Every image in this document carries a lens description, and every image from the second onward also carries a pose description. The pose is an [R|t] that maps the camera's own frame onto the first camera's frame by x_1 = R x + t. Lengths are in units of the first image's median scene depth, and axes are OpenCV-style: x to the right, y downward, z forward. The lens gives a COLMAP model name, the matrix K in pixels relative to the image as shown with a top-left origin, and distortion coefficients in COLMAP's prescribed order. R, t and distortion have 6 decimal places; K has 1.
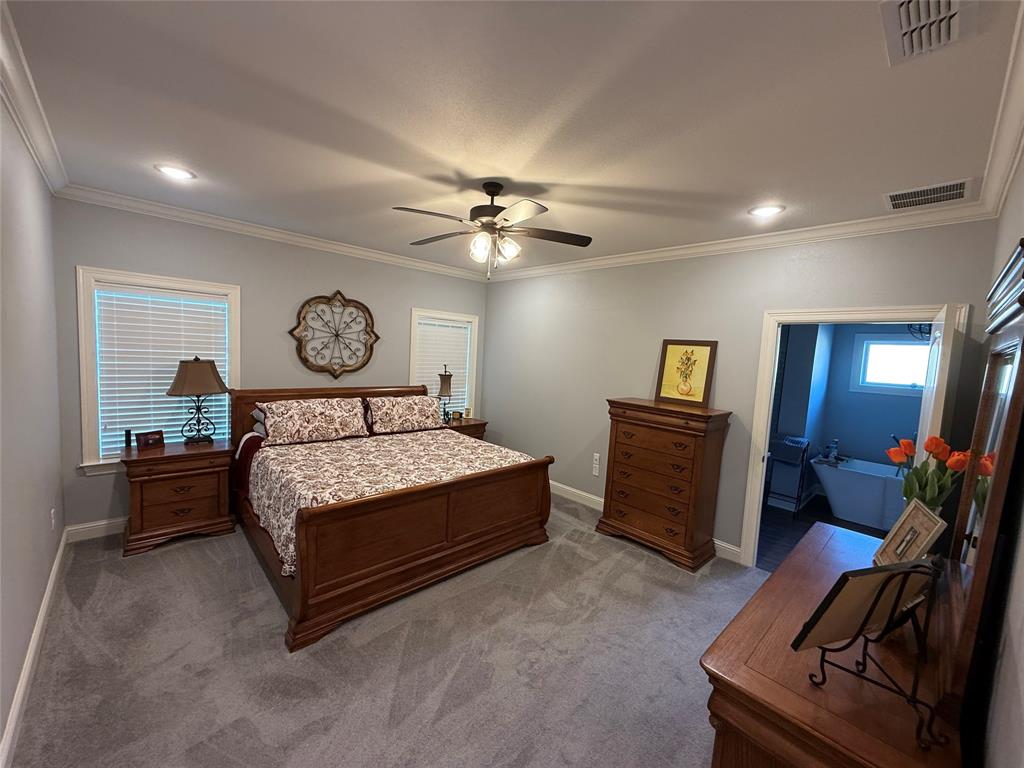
lens RADIAL K [[407.6, 0, 509.9], [0, 407.6, 384.7], [0, 0, 1]] dist [0.000231, -0.000259]
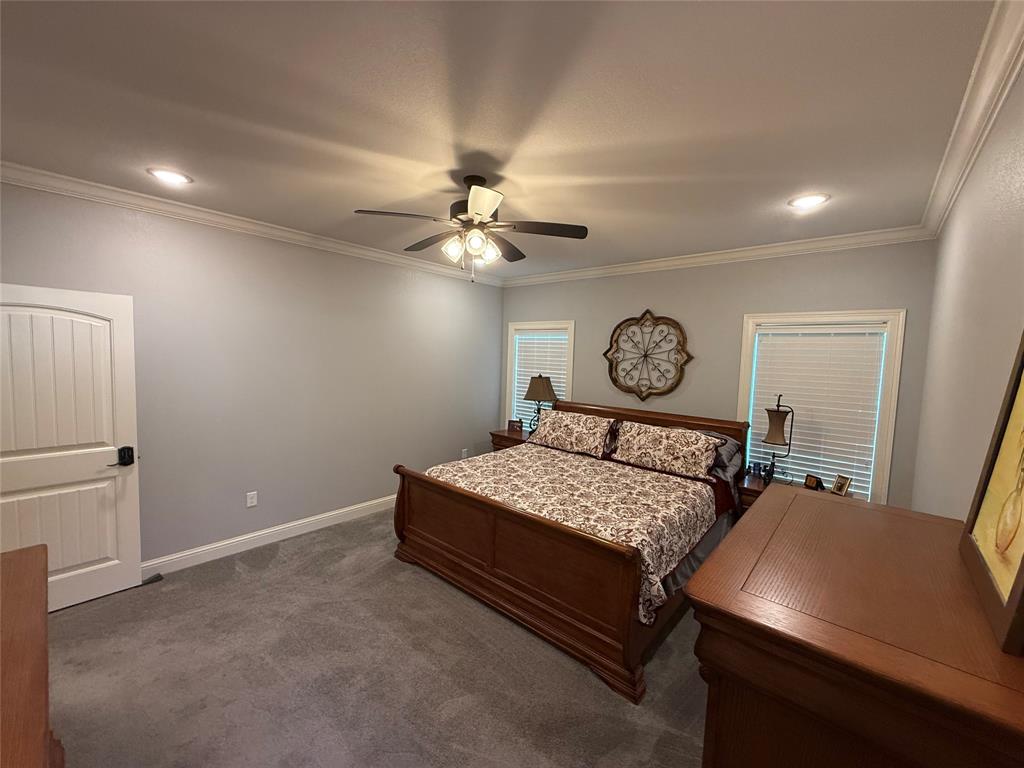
lens RADIAL K [[407.6, 0, 510.7], [0, 407.6, 384.3], [0, 0, 1]] dist [0.000231, -0.000259]
pose [[0.096092, 0.022365, -0.995121, 0.534599], [-0.111173, 0.993733, 0.011599, -0.031680], [0.989145, 0.109516, 0.097976, 0.627898]]
